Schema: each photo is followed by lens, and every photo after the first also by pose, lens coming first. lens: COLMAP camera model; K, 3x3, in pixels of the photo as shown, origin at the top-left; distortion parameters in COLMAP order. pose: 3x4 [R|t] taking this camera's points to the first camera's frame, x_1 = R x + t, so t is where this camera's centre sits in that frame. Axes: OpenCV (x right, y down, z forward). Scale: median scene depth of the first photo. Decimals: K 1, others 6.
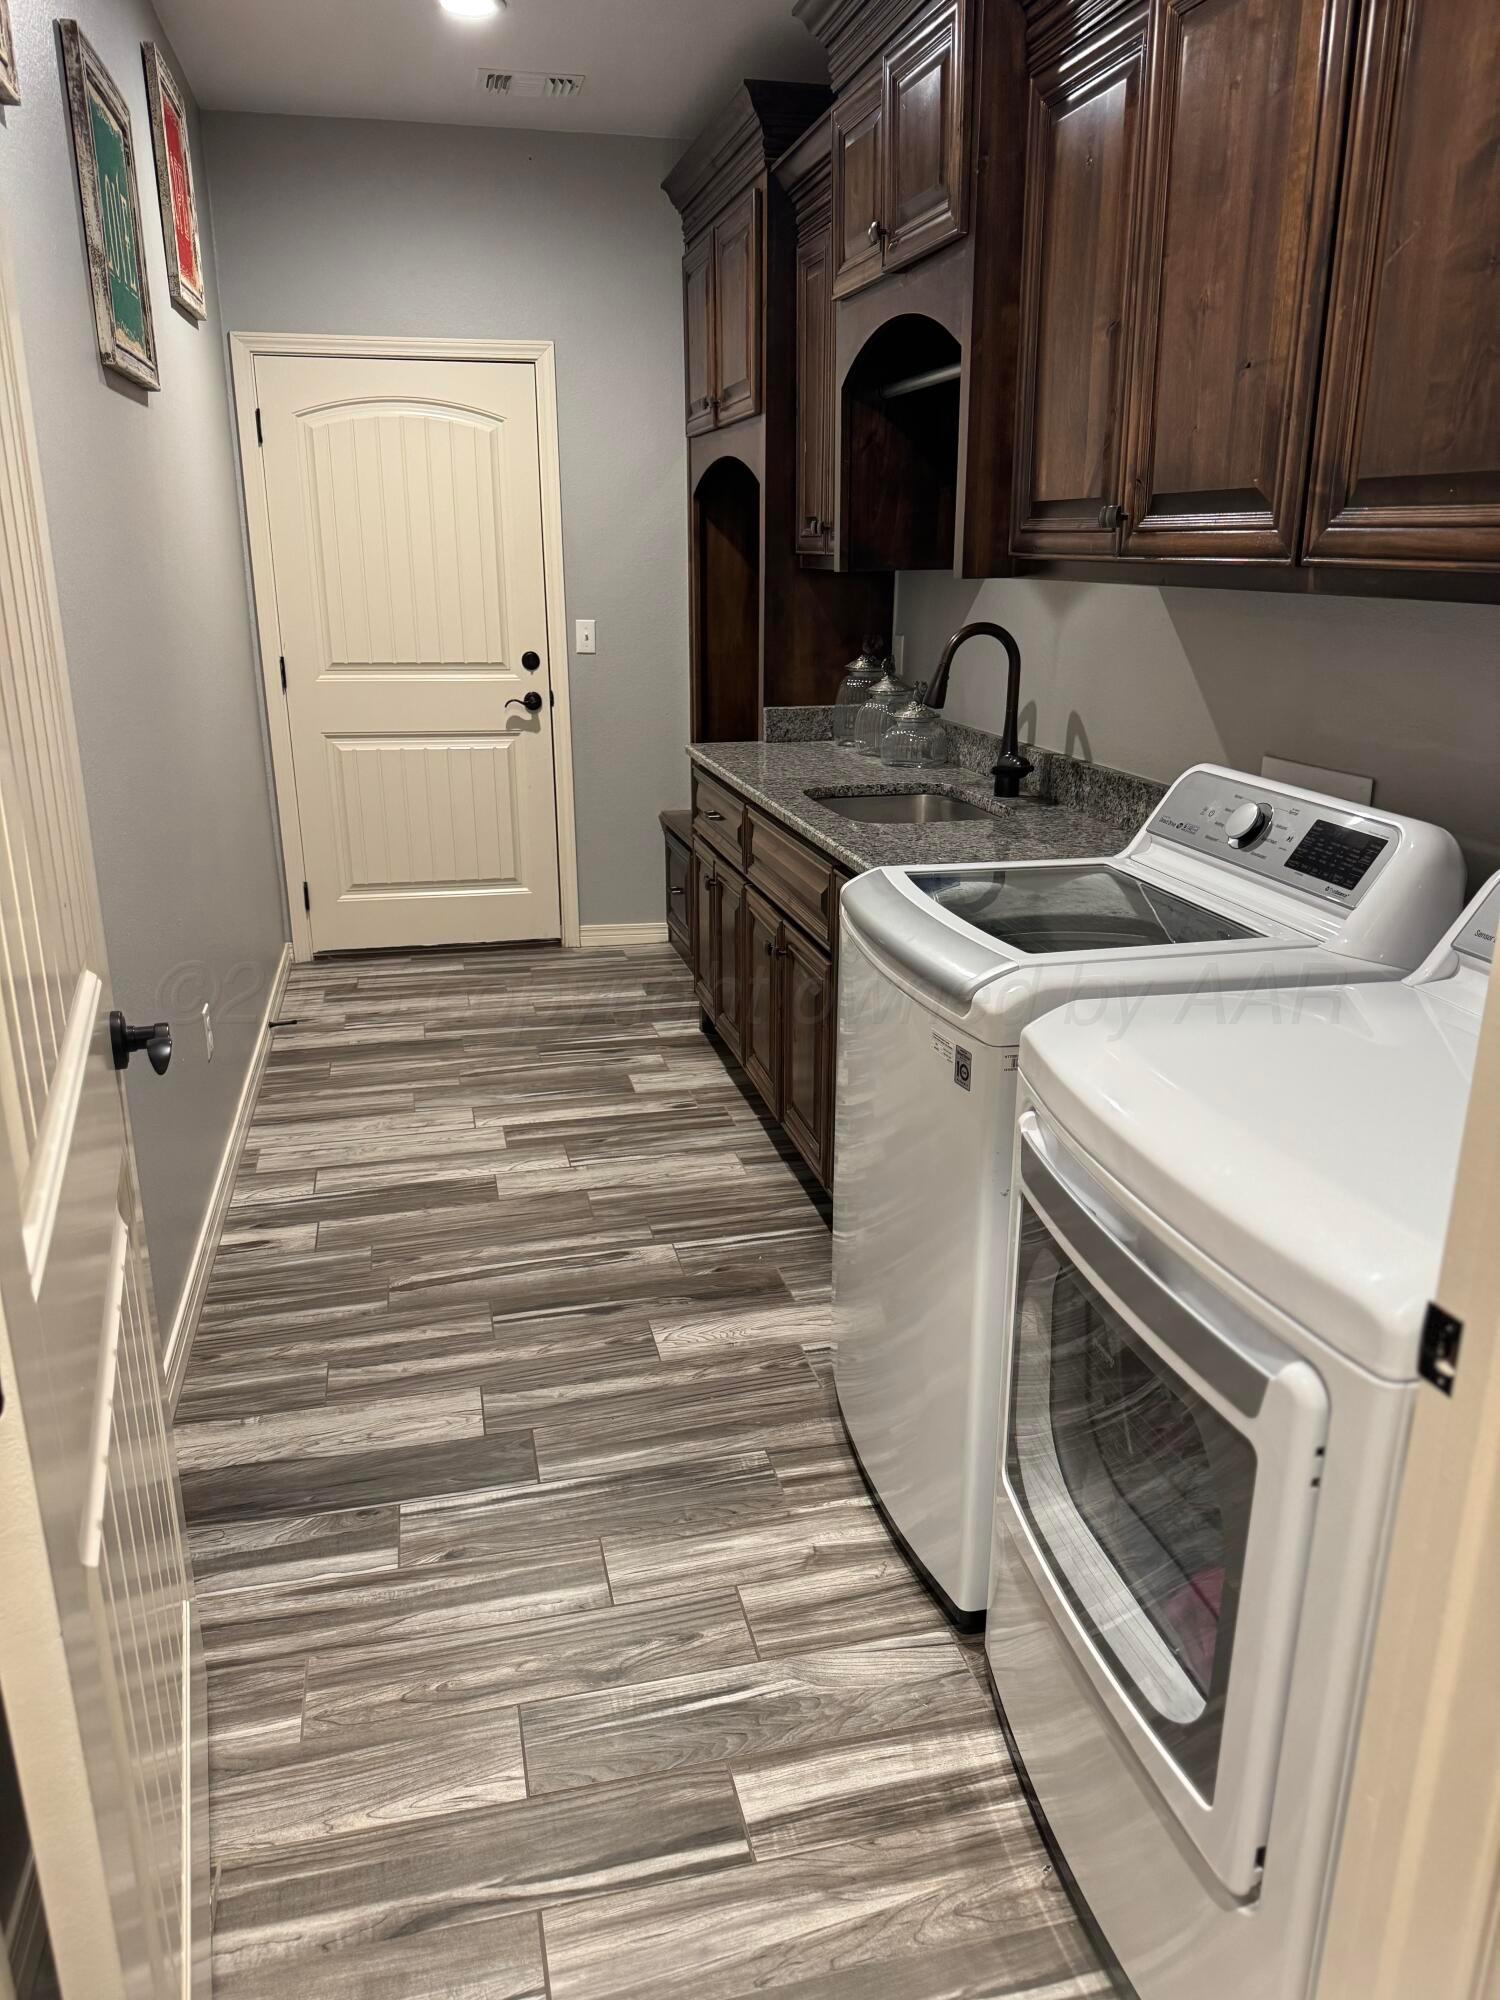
lens RADIAL K [[1405.5, 0, 746.8], [0, 1405.5, 1007.2], [0, 0, 1]] dist [-0.008277, -0.011648]
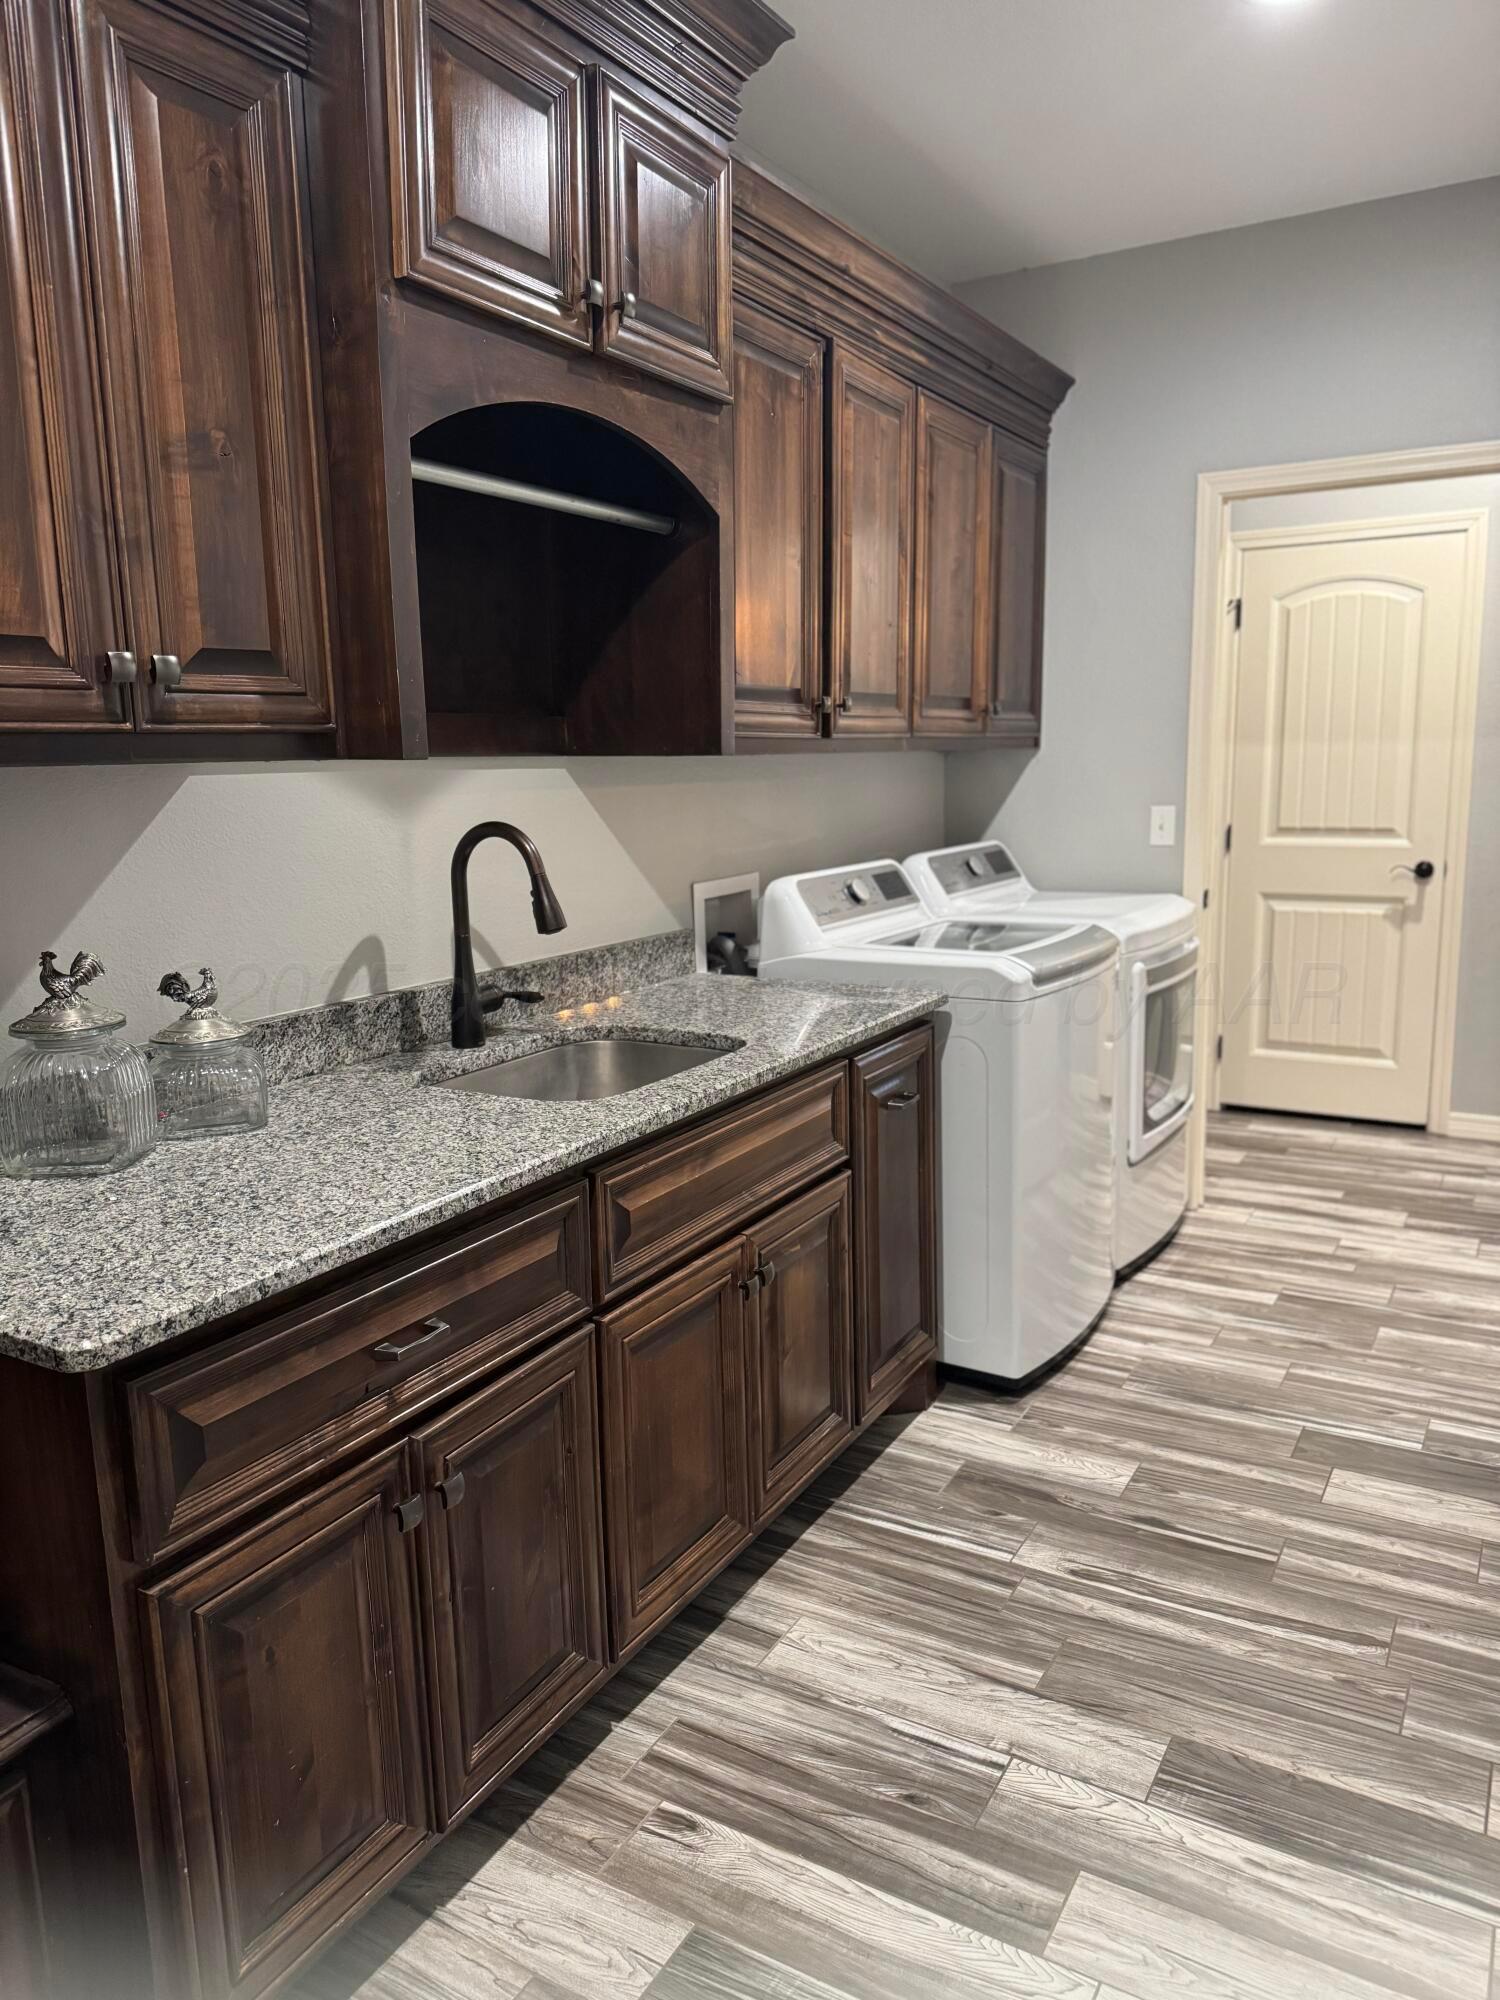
lens RADIAL K [[1405.5, 0, 736.3], [0, 1405.5, 990.8], [0, 0, 1]] dist [-0.008277, -0.011648]
pose [[-0.717118, -0.119683, 0.686599, -0.496954], [0.224578, 0.892918, 0.390208, -0.516289], [-0.659778, 0.434020, -0.613449, 1.601260]]
